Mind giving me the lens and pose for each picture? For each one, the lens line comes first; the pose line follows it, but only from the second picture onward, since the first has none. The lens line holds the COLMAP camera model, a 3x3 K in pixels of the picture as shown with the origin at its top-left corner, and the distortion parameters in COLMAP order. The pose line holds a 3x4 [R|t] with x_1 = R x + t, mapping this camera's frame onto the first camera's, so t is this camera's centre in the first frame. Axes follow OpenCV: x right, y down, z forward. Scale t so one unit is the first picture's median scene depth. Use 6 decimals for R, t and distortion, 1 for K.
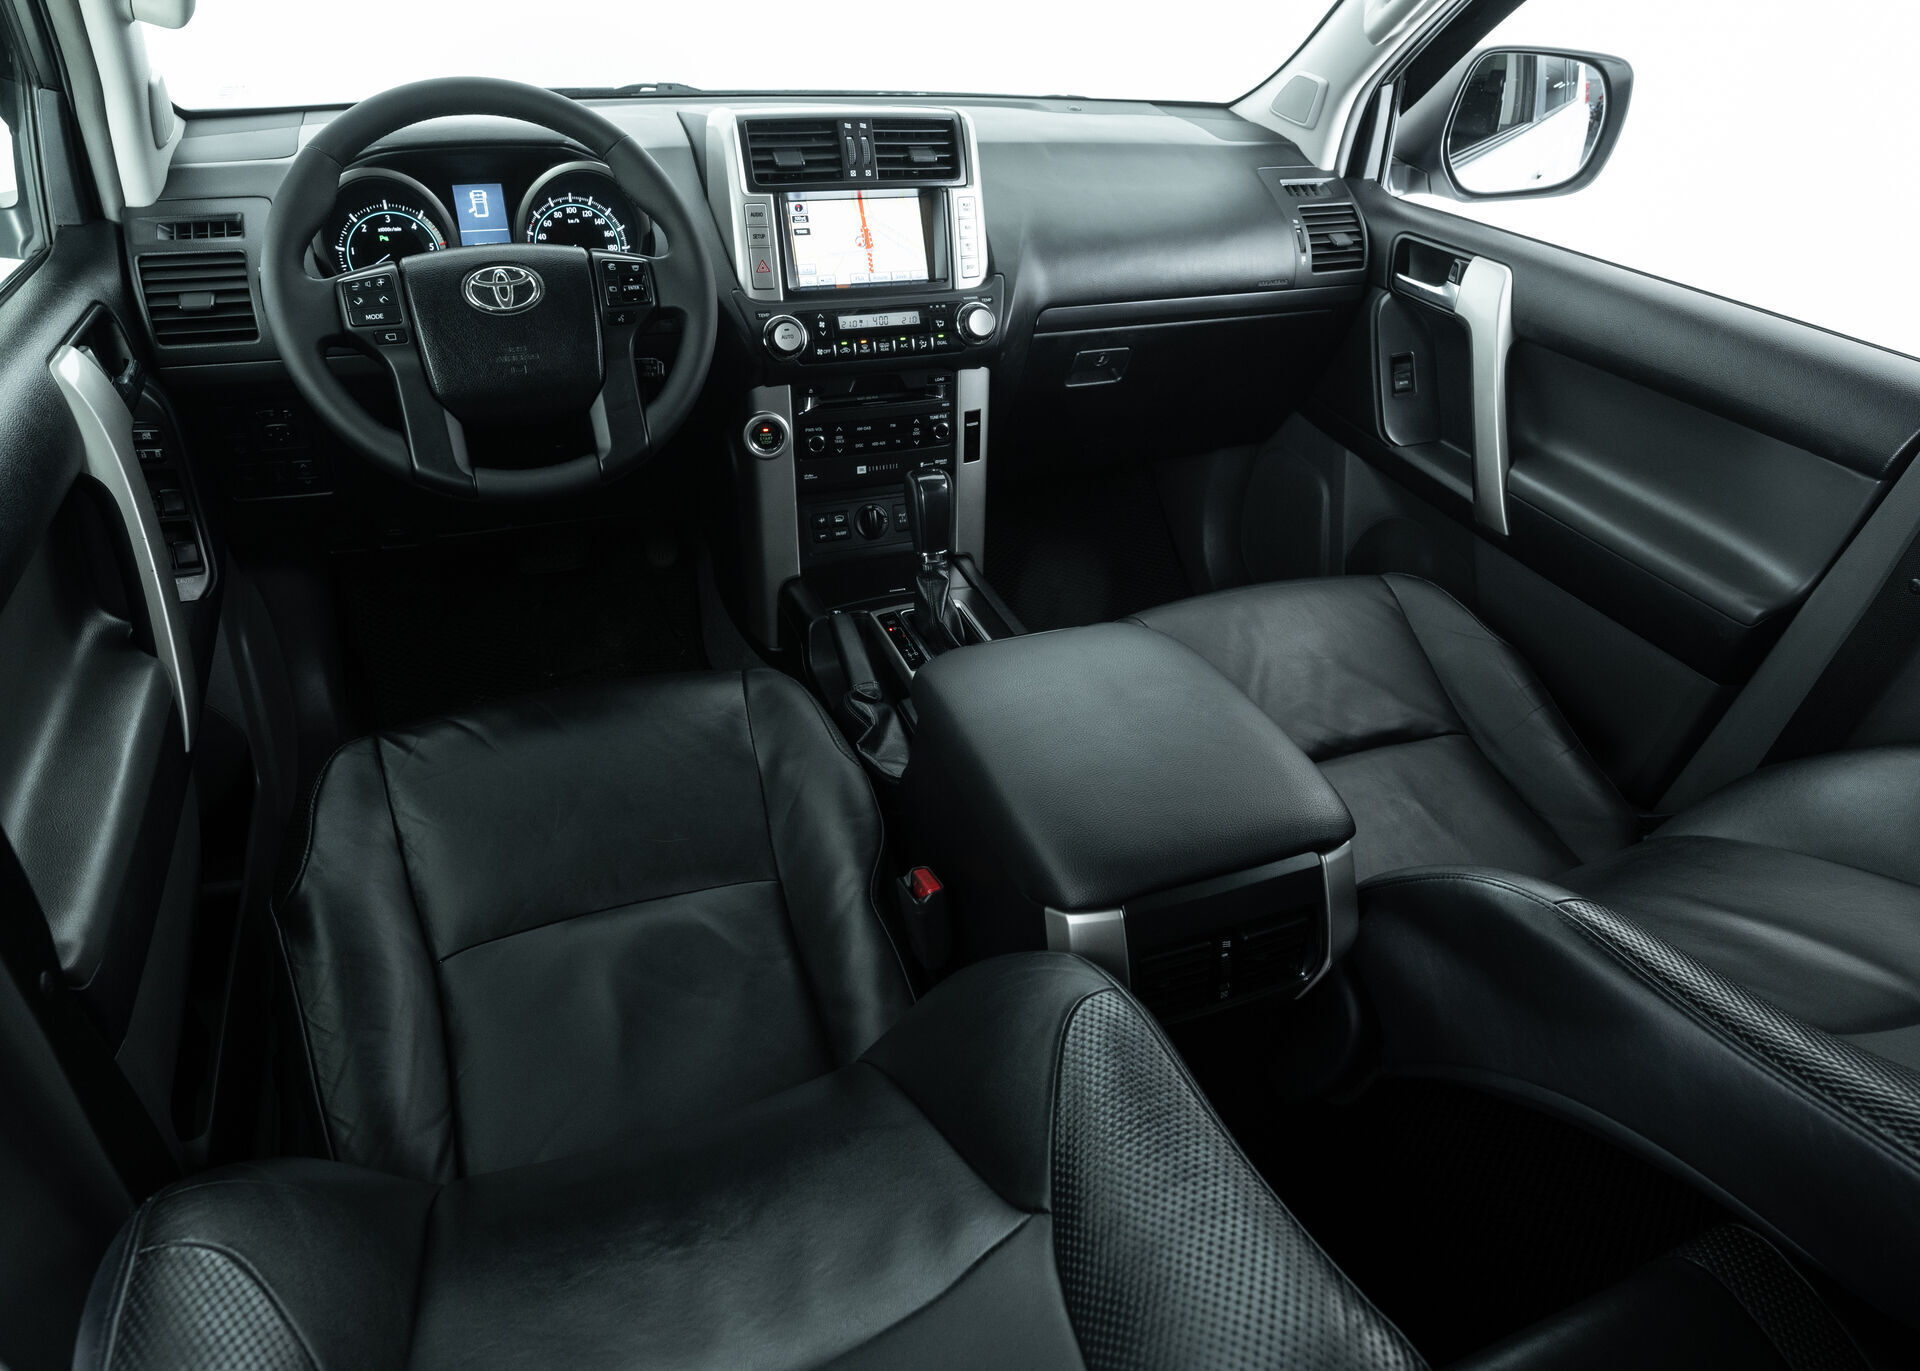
lens RADIAL K [[1191.0, 0, 960.0], [0, 1191.0, 685.5], [0, 0, 1]] dist [-0.024904, -0.000134]
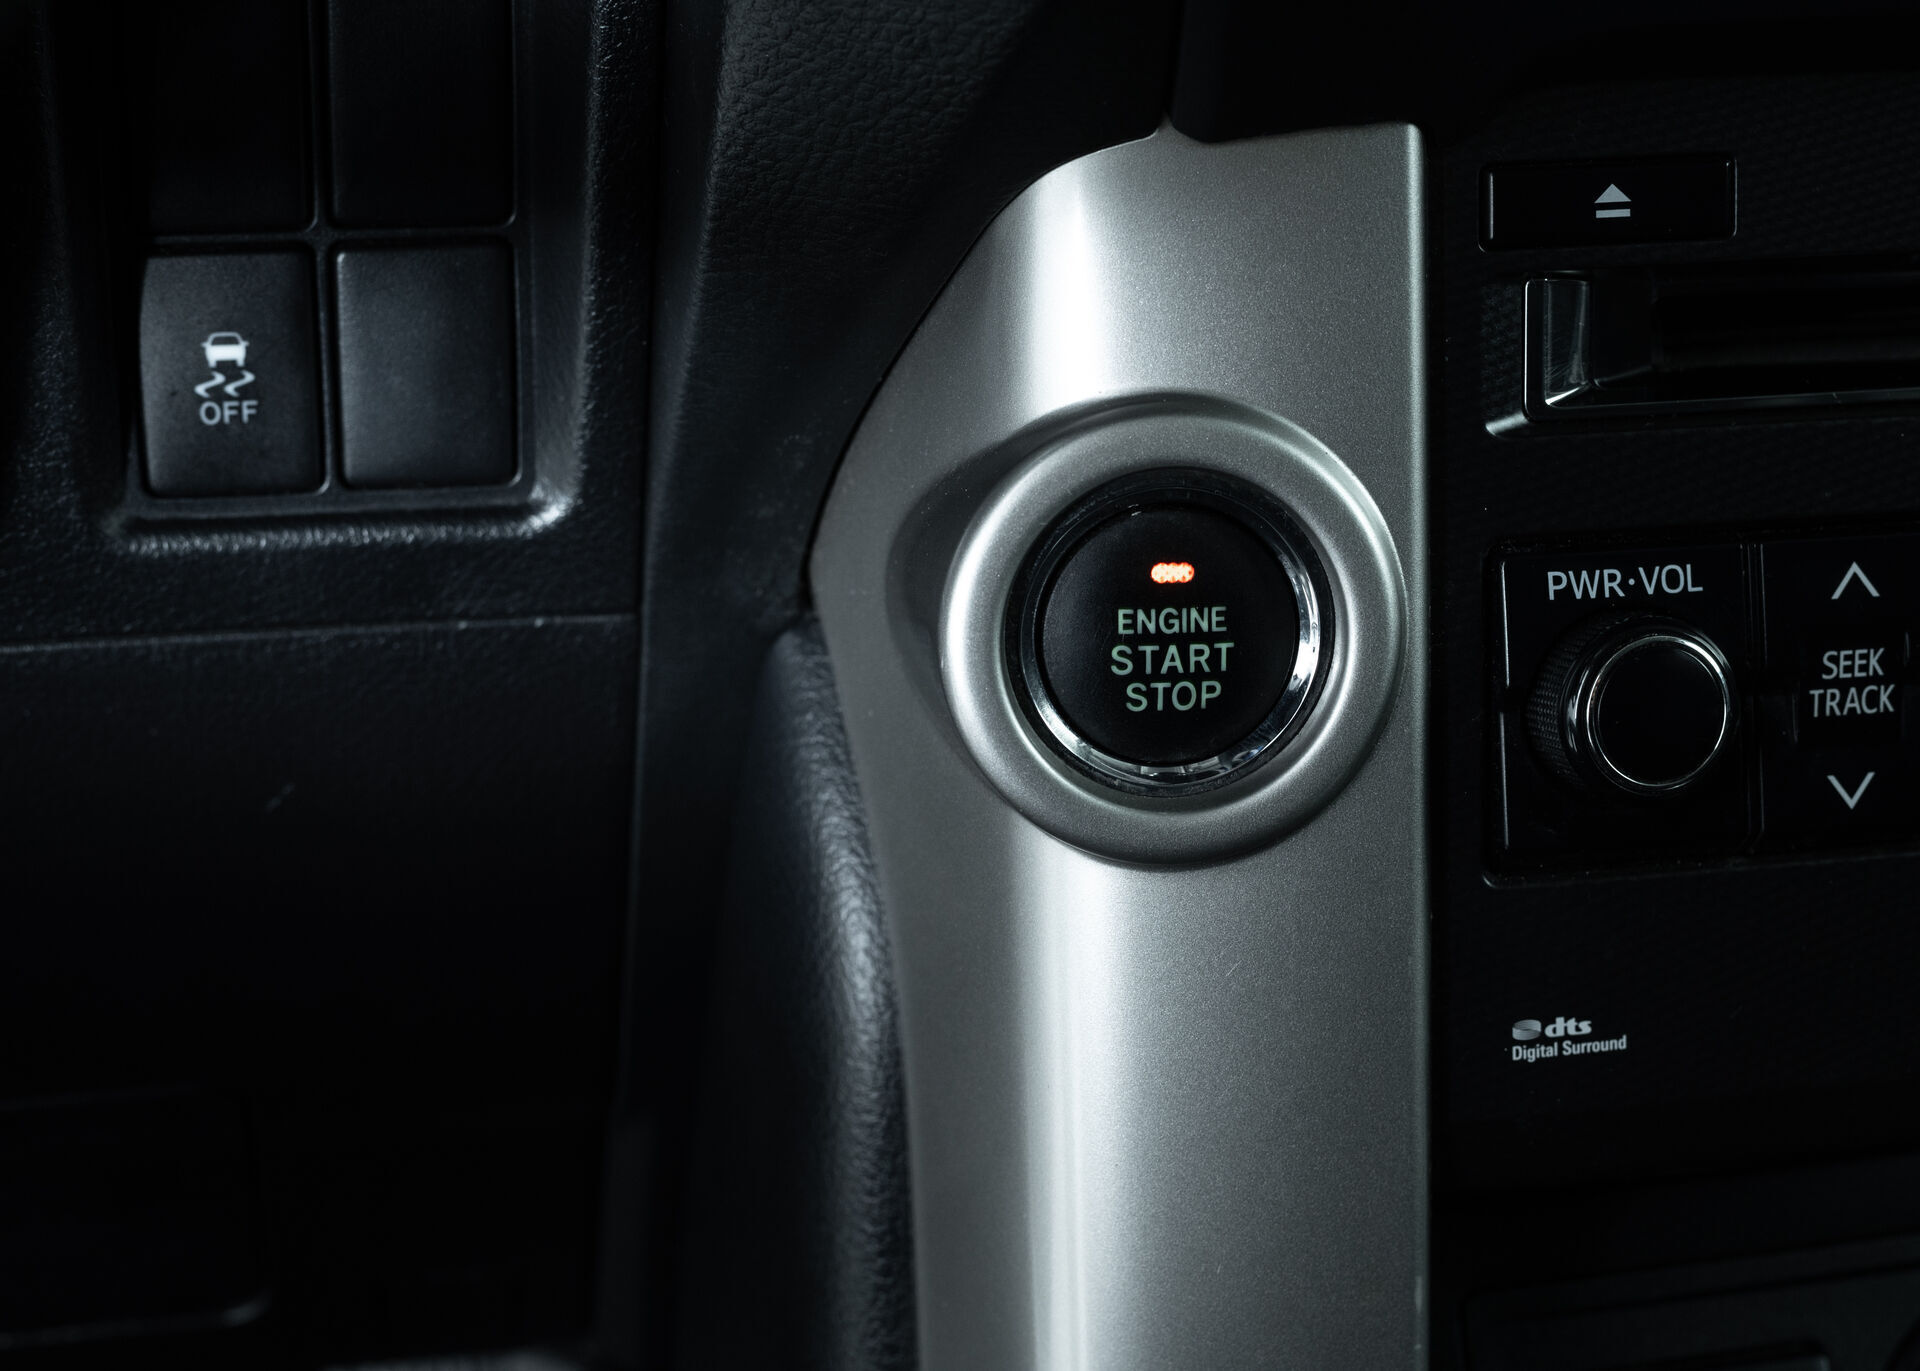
lens RADIAL K [[3518.6, 0, 960.0], [0, 3518.6, 685.5], [0, 0, 1]] dist [-0.168333, -0.120167]
pose [[0.988423, -0.014978, -0.150980, -0.136980], [-0.032387, 0.951350, -0.306406, -0.113359], [0.148224, 0.307749, 0.939851, 0.721617]]
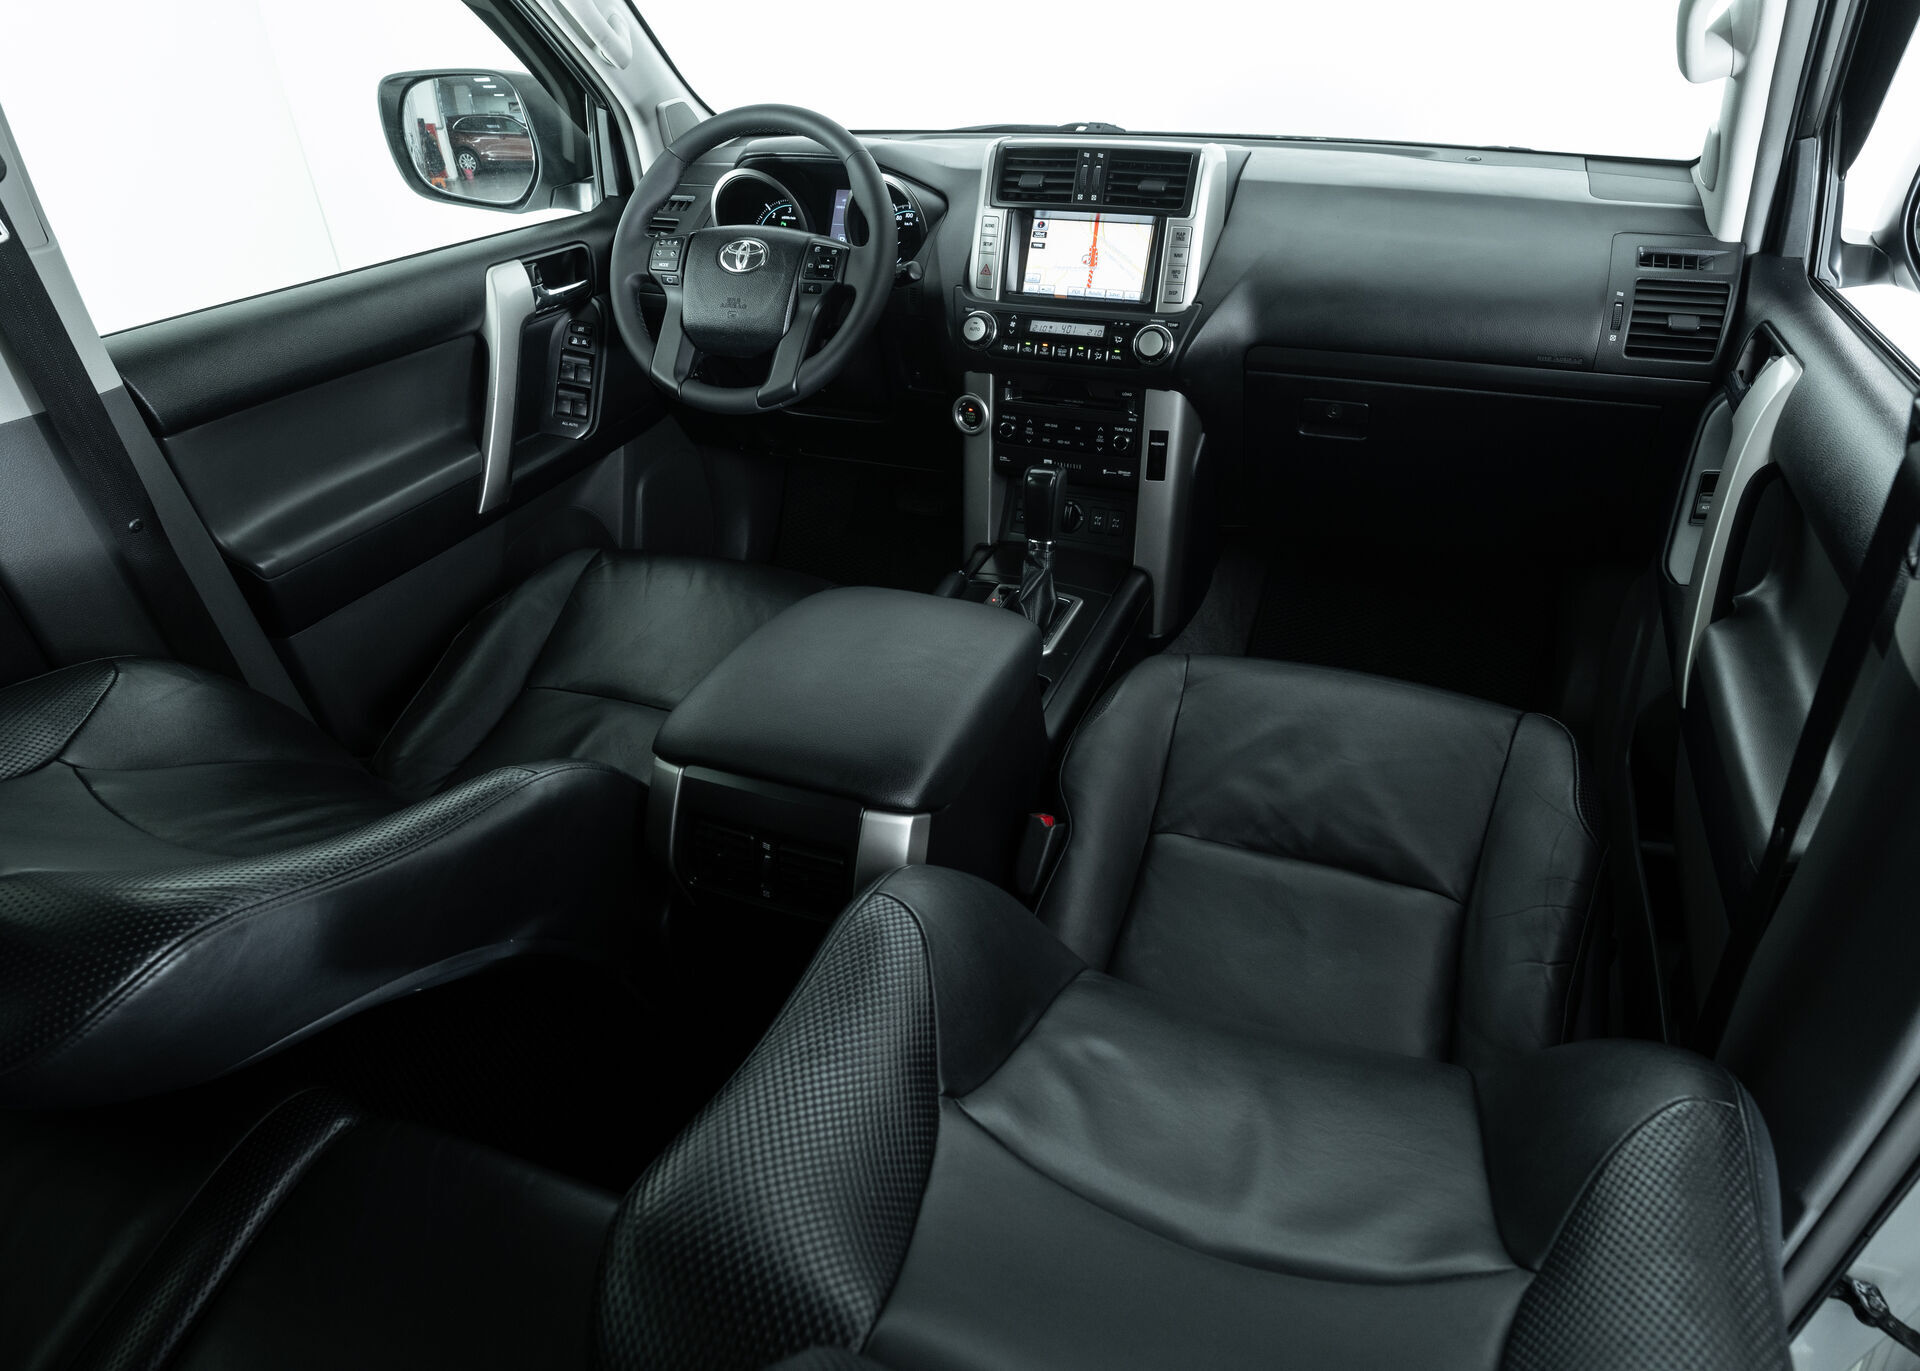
lens RADIAL K [[1191.0, 0, 960.0], [0, 1191.0, 685.5], [0, 0, 1]] dist [-0.024904, -0.000134]
pose [[0.720305, 0.305399, -0.622810, 0.639435], [-0.334977, 0.939377, 0.073215, -0.043532], [0.607413, 0.155890, 0.778940, 0.131486]]
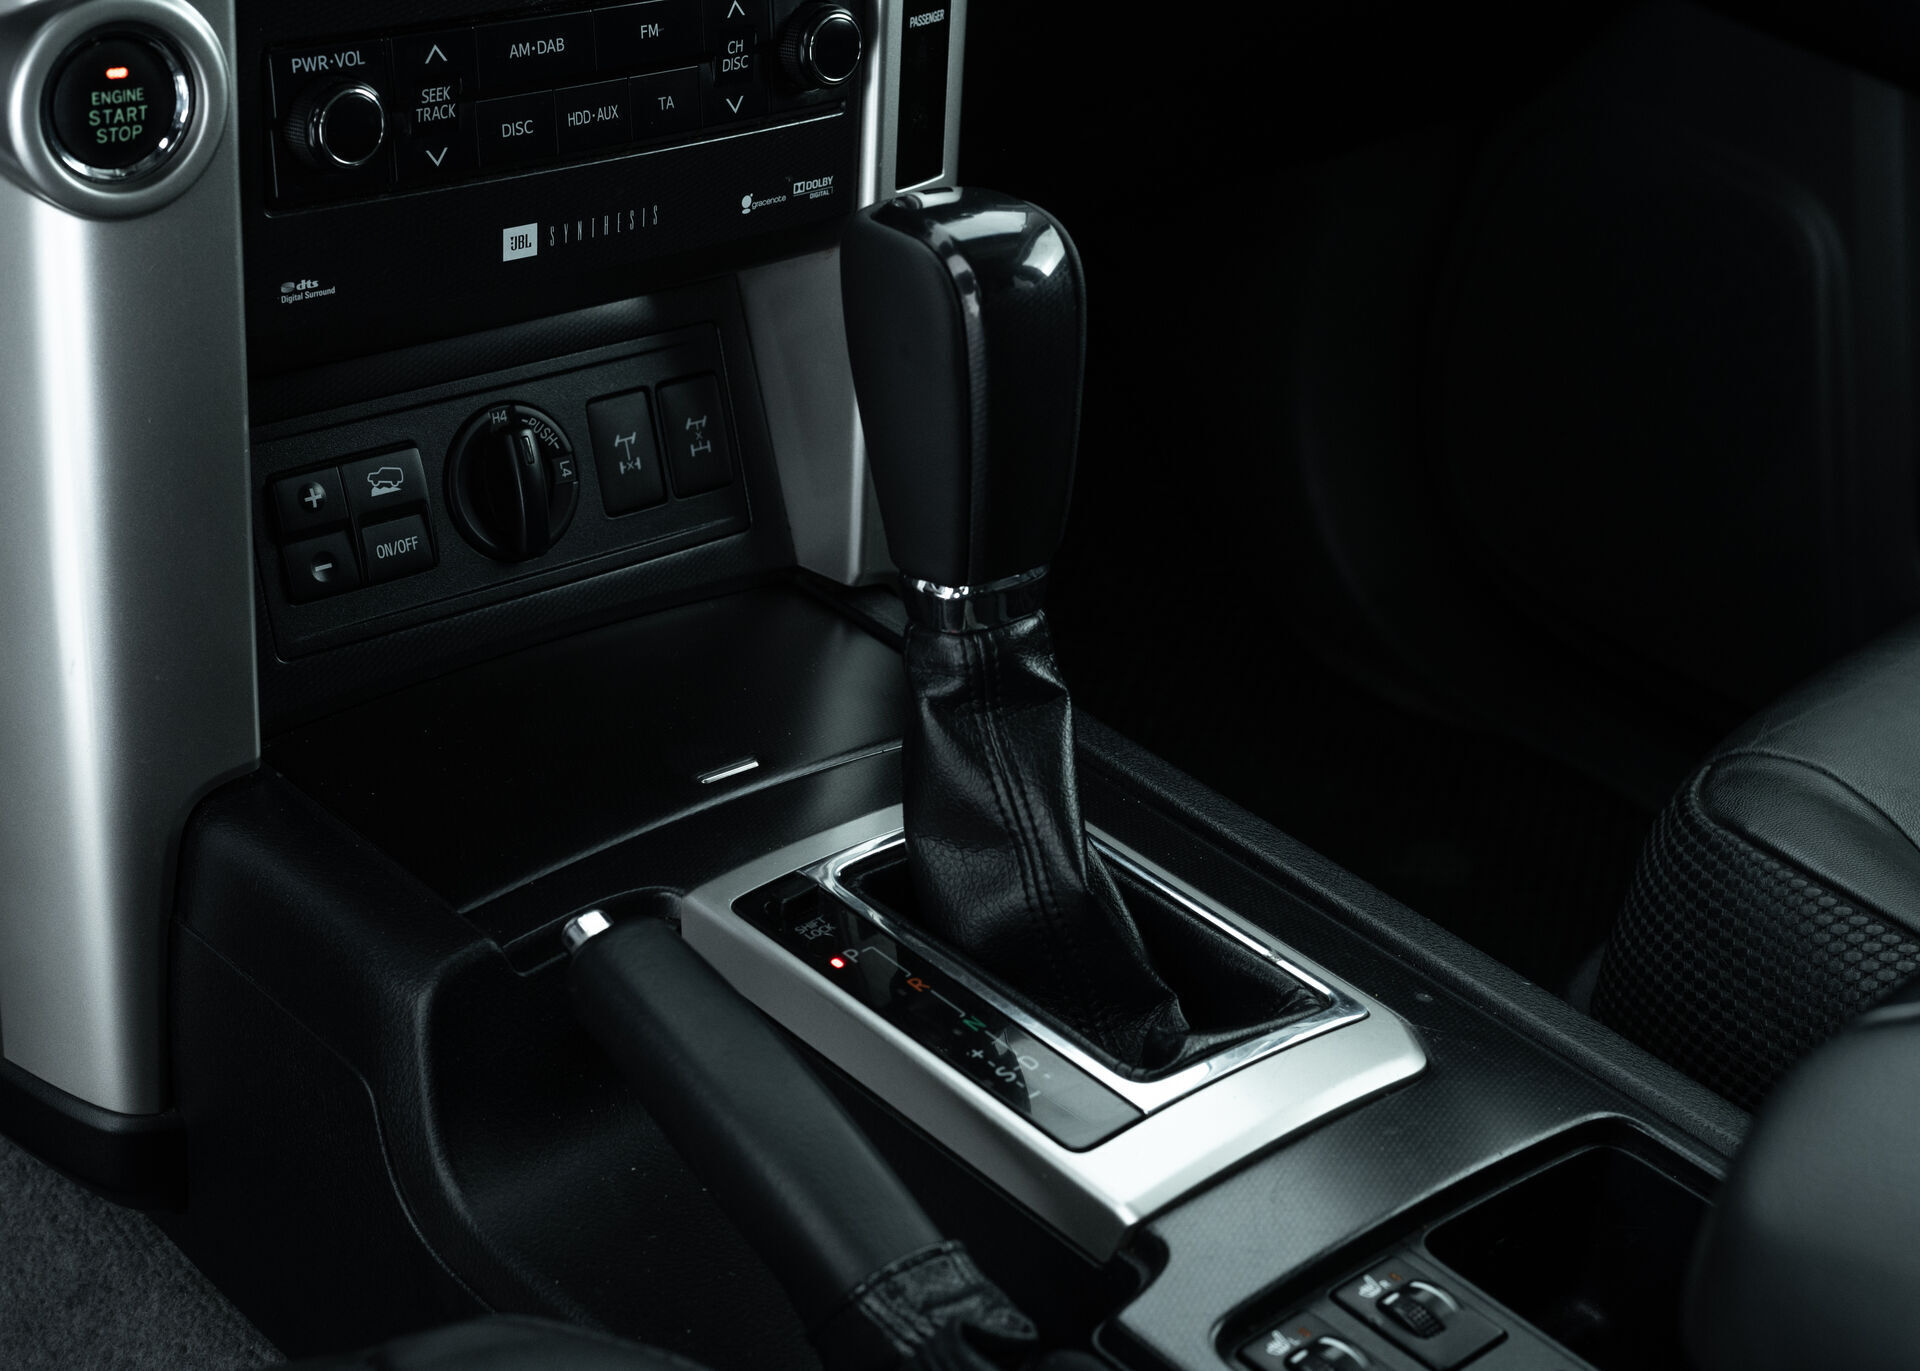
lens RADIAL K [[3364.0, 0, 960.0], [0, 3364.0, 685.5], [0, 0, 1]] dist [-0.133174, 0.128901]
pose [[0.931923, -0.119121, 0.342534, -0.237857], [0.147285, 0.987432, -0.057322, -0.058157], [-0.331400, 0.103870, 0.937755, 0.433913]]
